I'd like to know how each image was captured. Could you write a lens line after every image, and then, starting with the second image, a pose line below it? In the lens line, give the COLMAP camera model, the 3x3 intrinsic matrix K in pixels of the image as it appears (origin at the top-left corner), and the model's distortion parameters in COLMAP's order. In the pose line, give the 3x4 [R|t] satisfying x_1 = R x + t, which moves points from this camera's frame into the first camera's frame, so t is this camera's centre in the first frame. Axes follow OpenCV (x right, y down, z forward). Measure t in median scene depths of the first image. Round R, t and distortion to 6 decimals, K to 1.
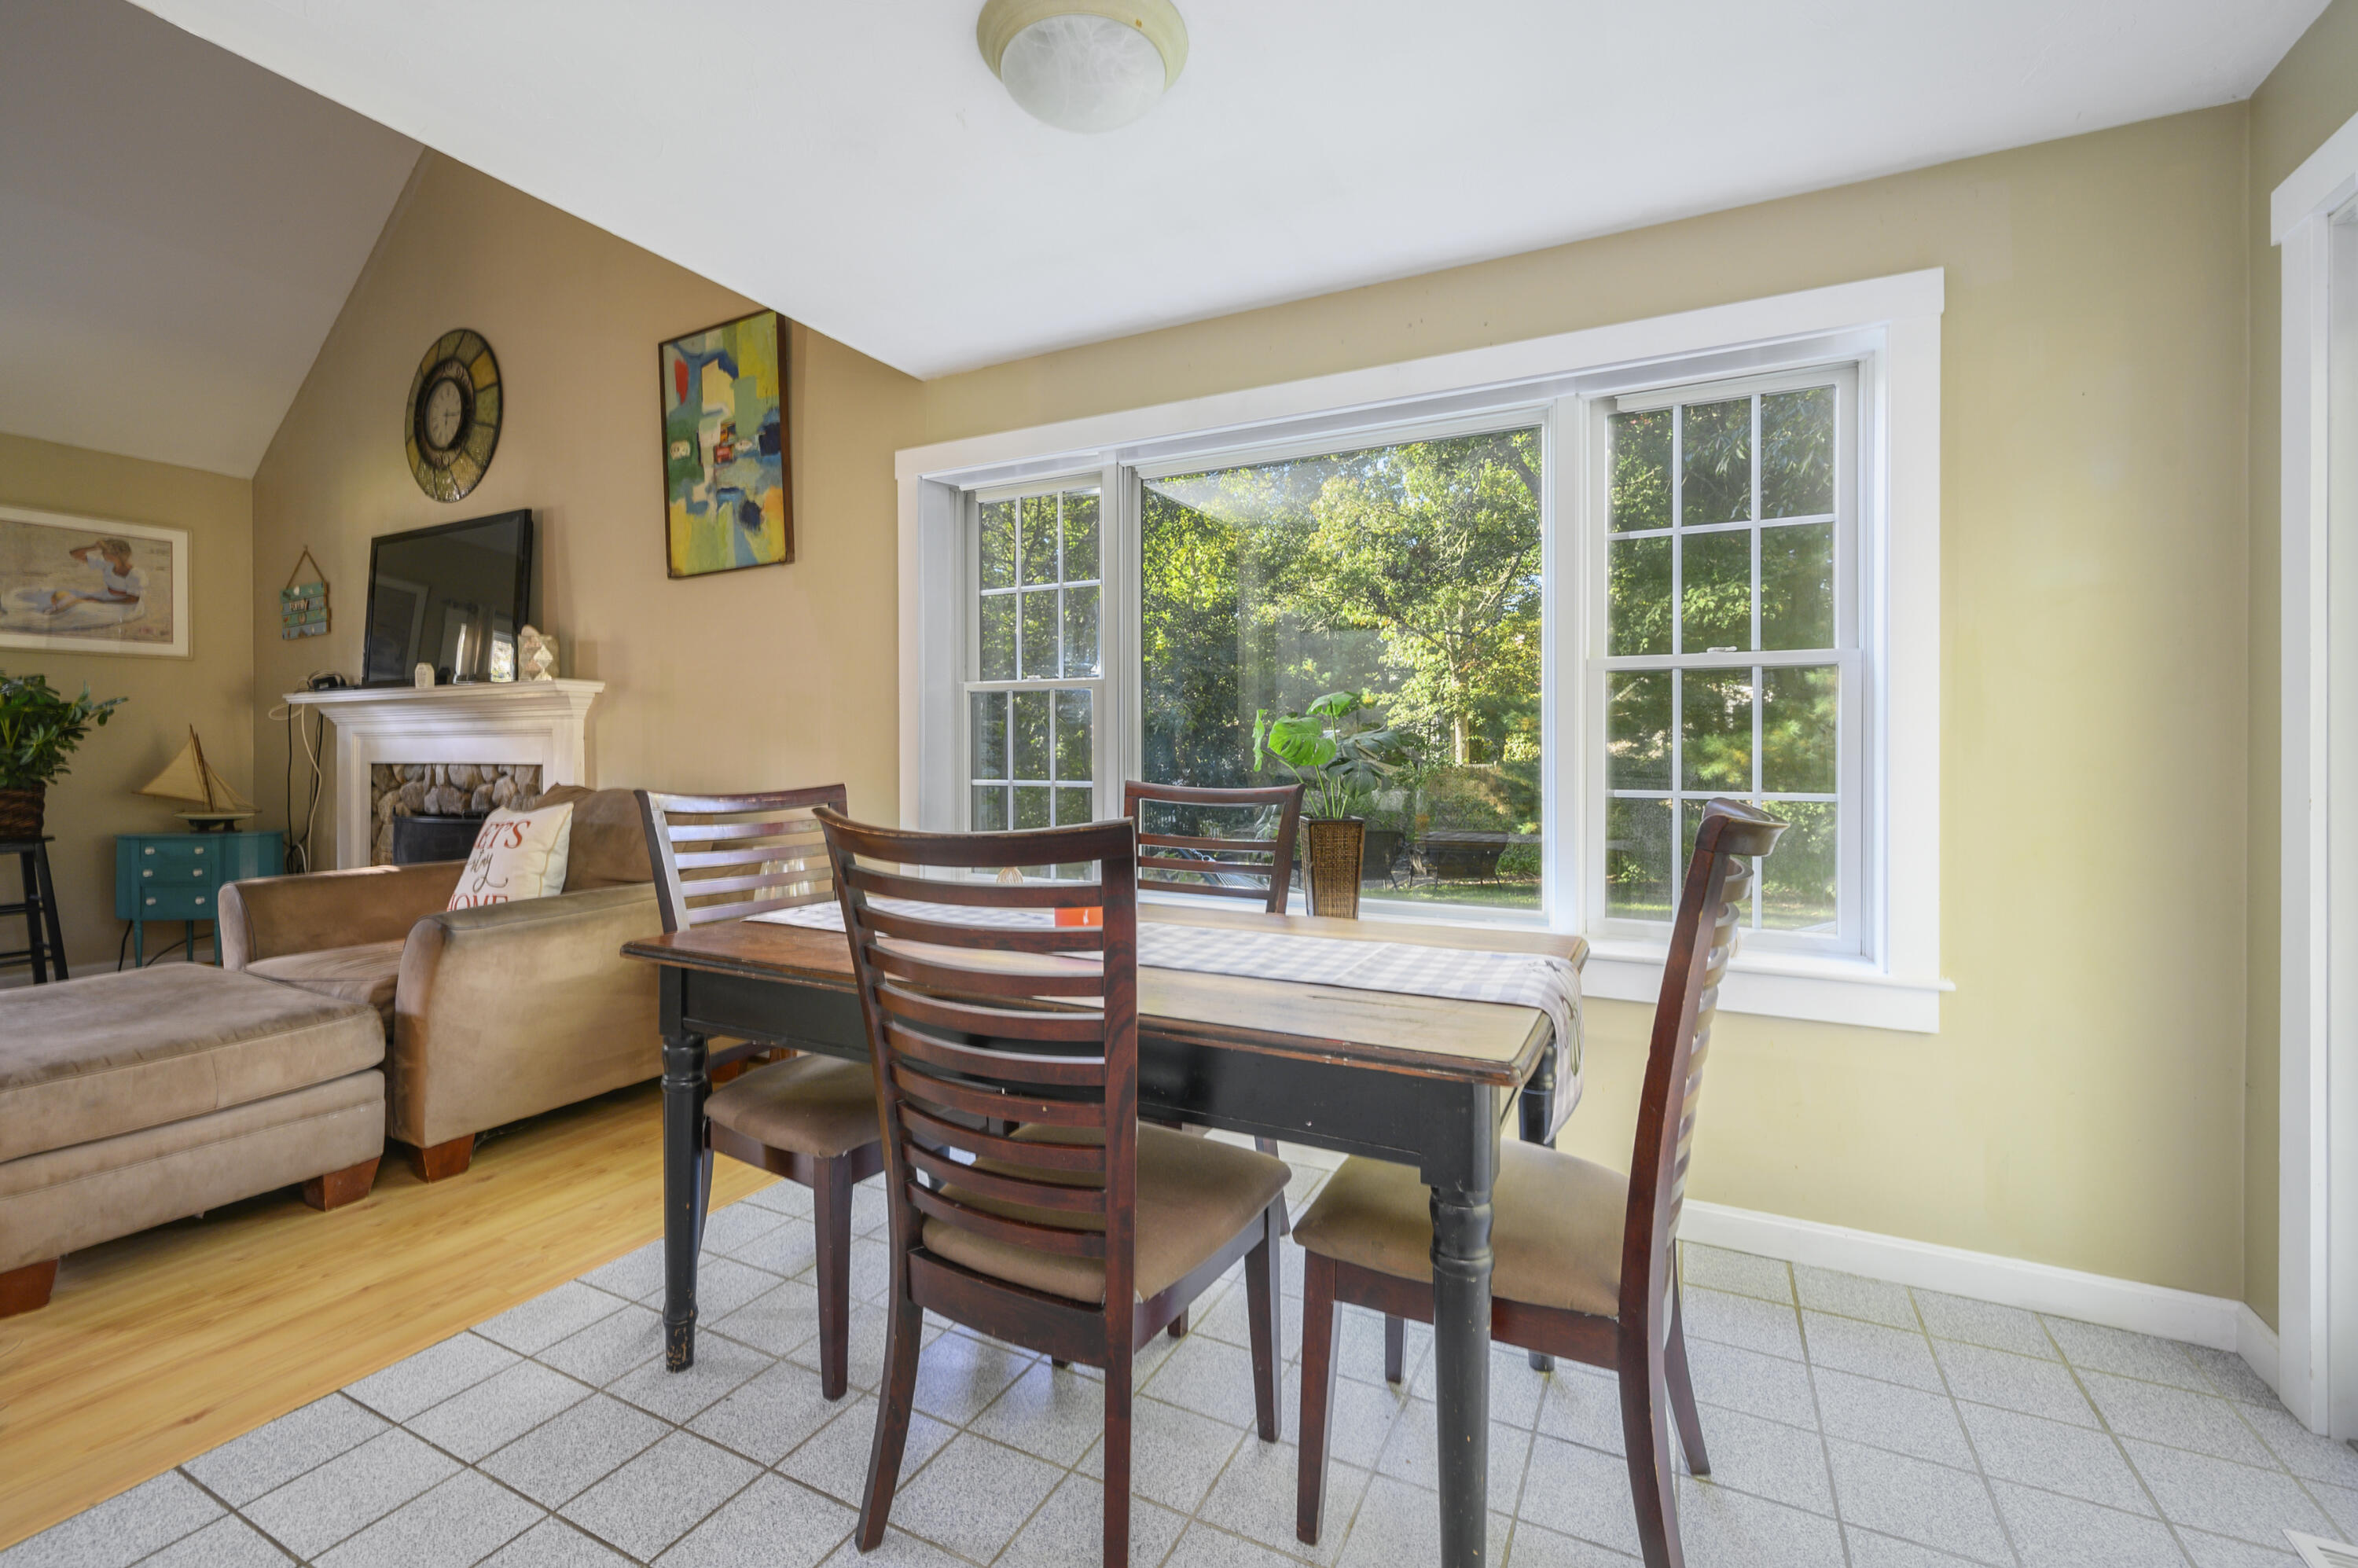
lens RADIAL K [[1025.0, 0, 1176.1], [0, 1025.0, 754.9], [0, 0, 1]] dist [0.000122, 0.000261]
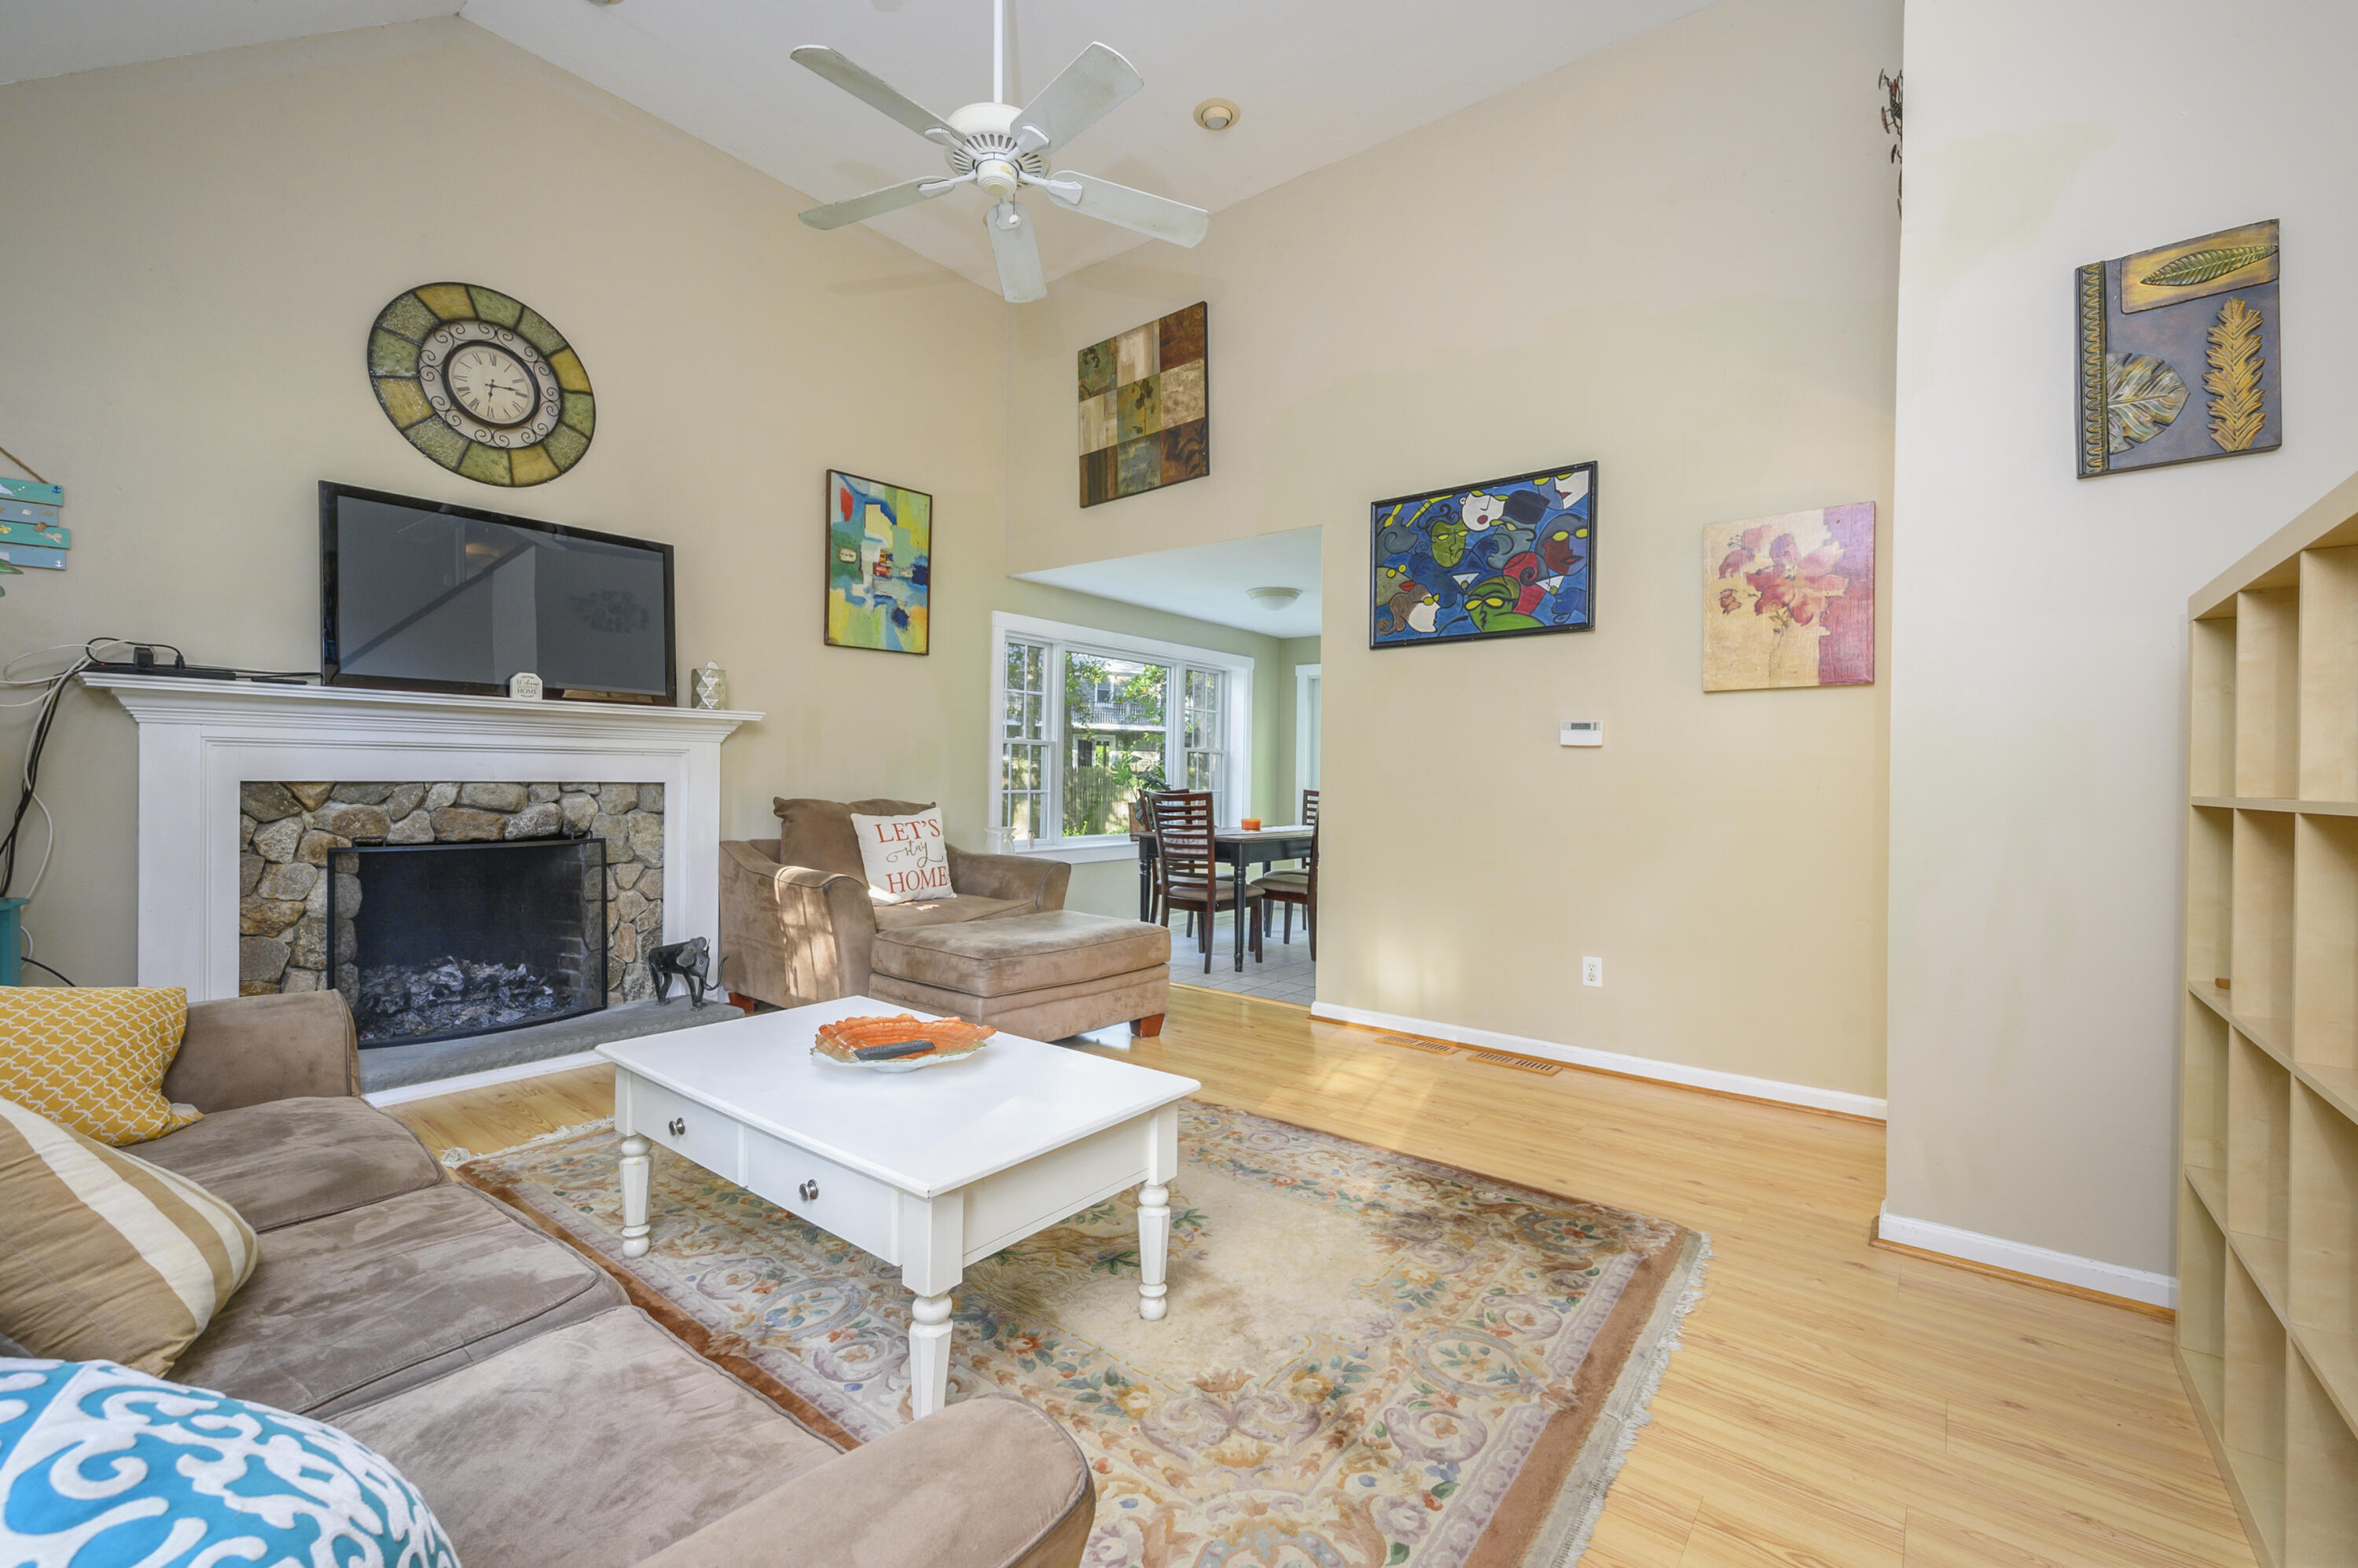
lens RADIAL K [[989.5, 0, 1170.7], [0, 989.5, 780.0], [0, 0, 1]] dist [0.023739, -0.016054]
pose [[0.197062, 0.000440, 0.980391, -1.450792], [-0.010489, 0.999944, 0.001660, -0.000958], [-0.980335, -0.010611, 0.197056, 0.258195]]
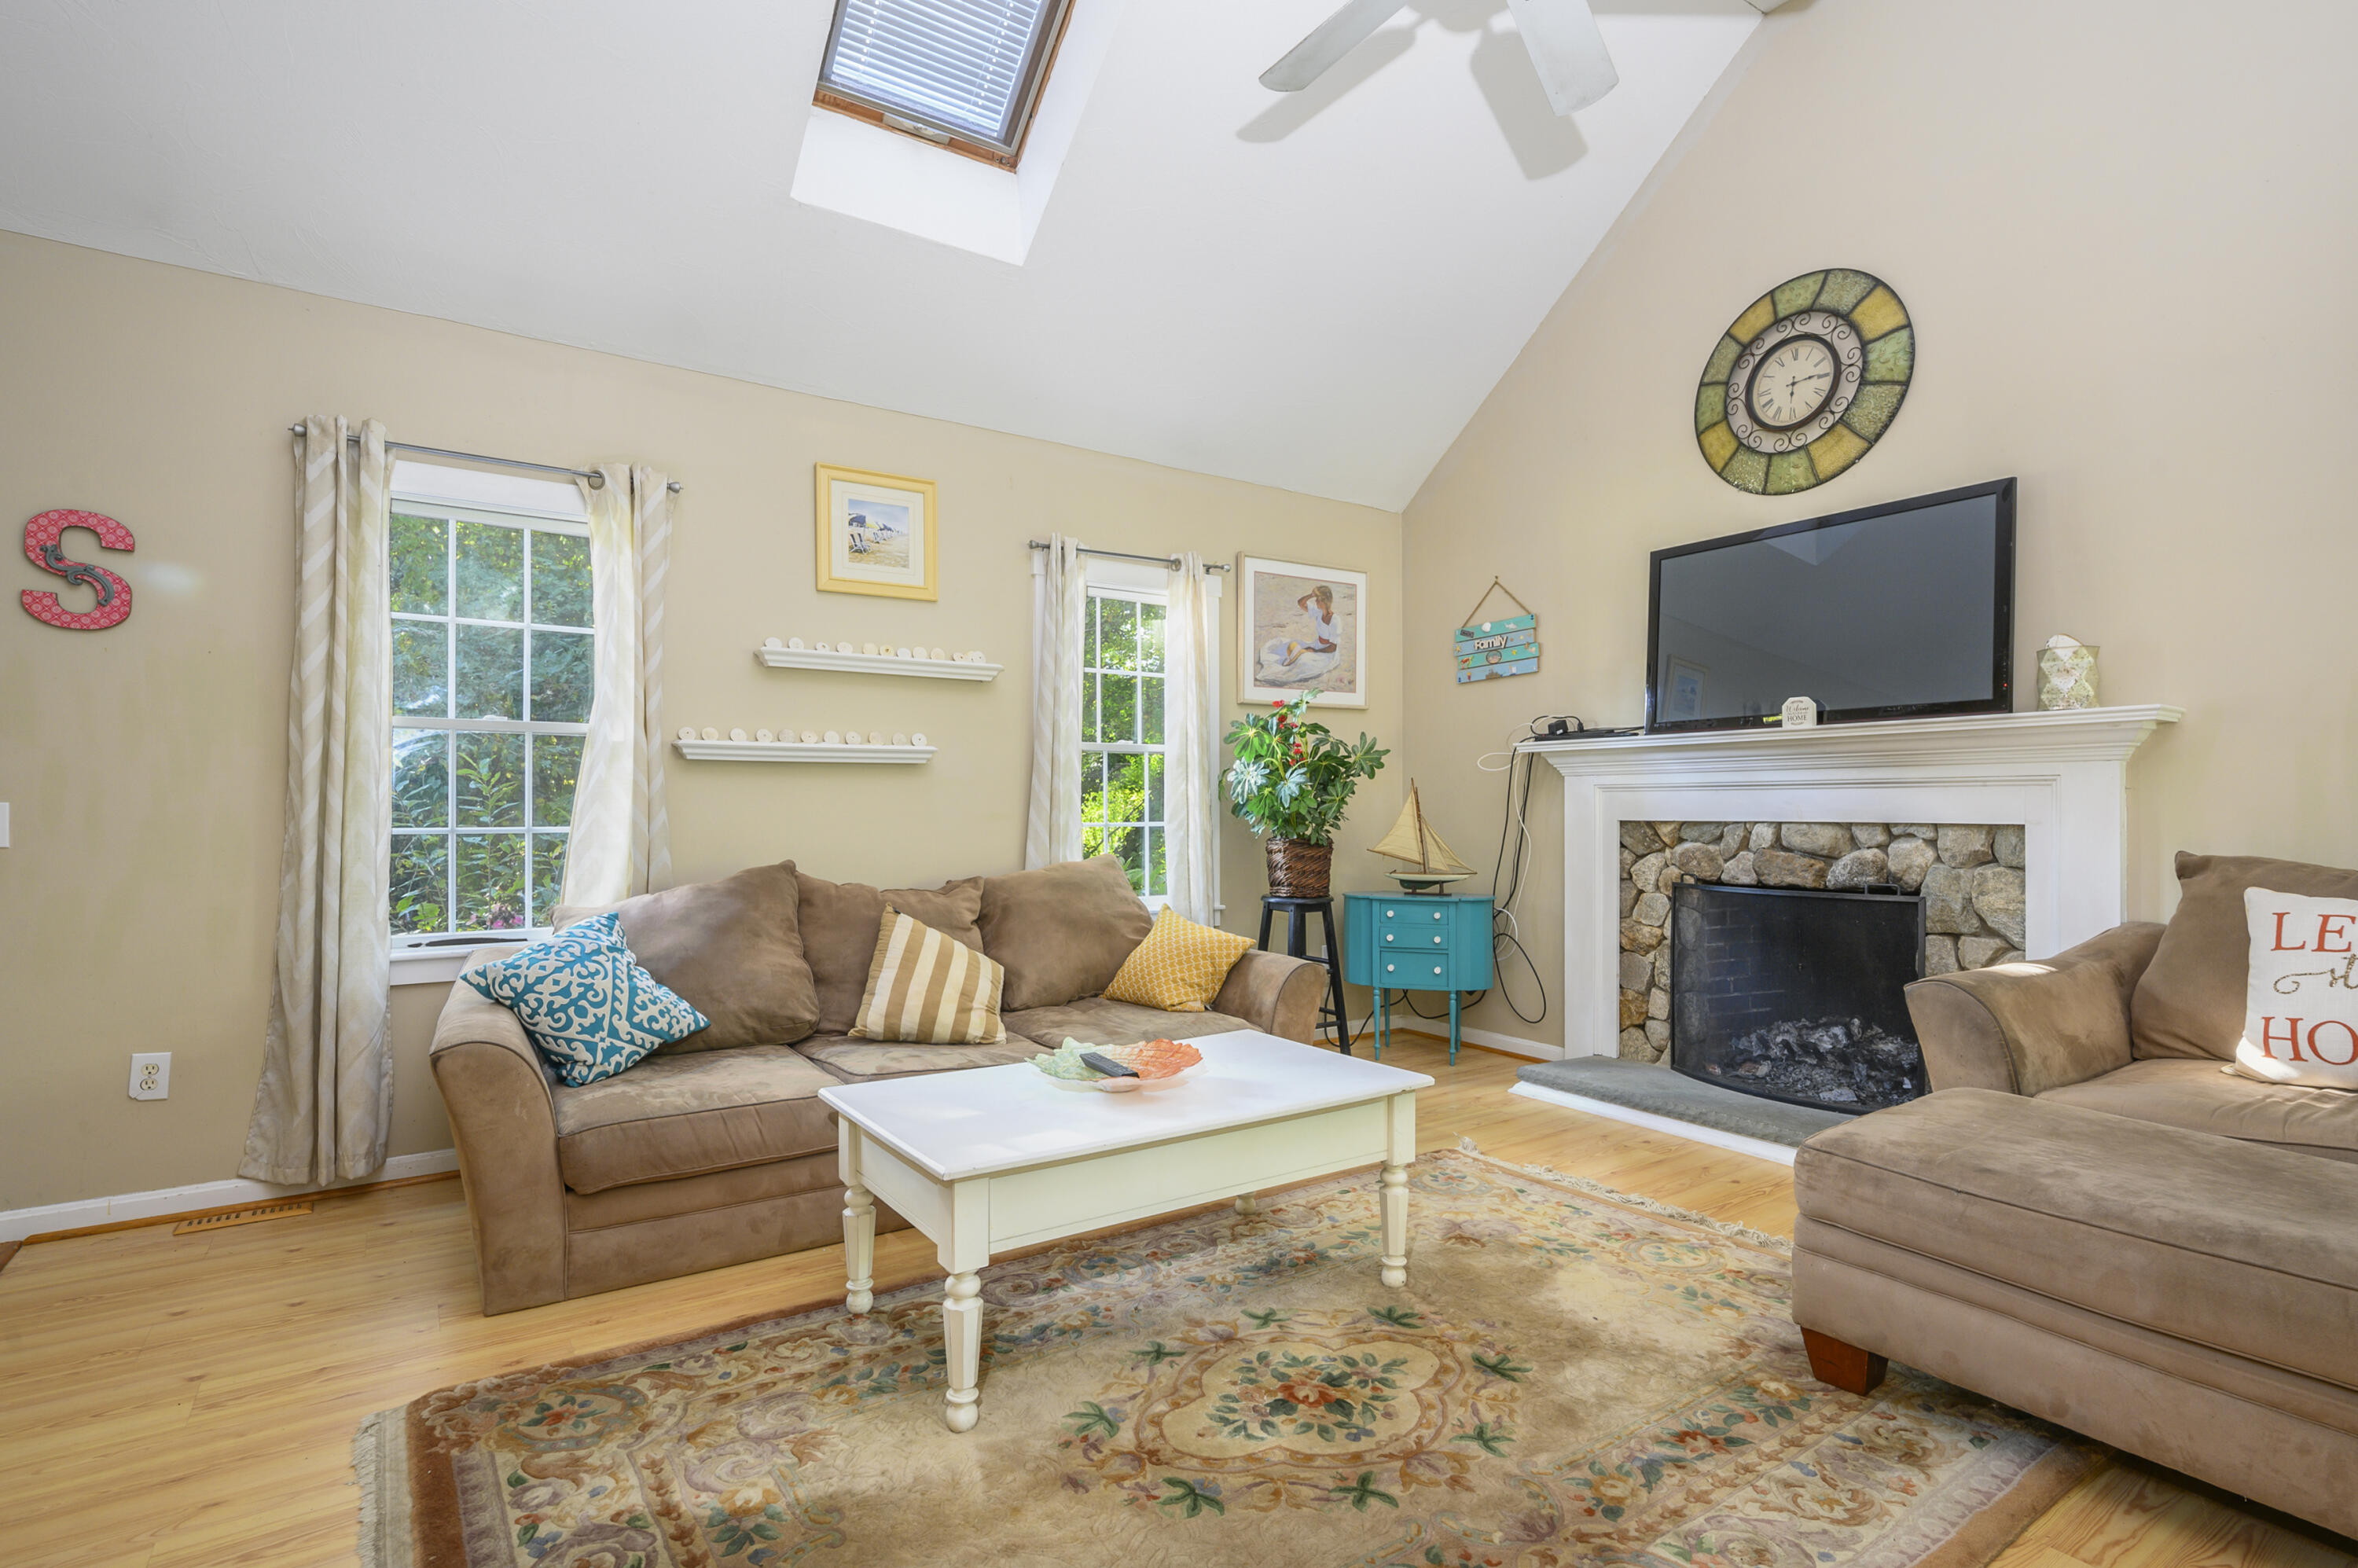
lens RADIAL K [[1132.4, 0, 1169.4], [0, 1132.4, 803.7], [0, 0, 1]] dist [-0.000924, 0.000198]
pose [[0.878174, 0.000353, -0.478342, -0.724441], [-0.004117, 0.999968, -0.006819, 0.001897], [0.478324, 0.007958, 0.878147, -0.000656]]
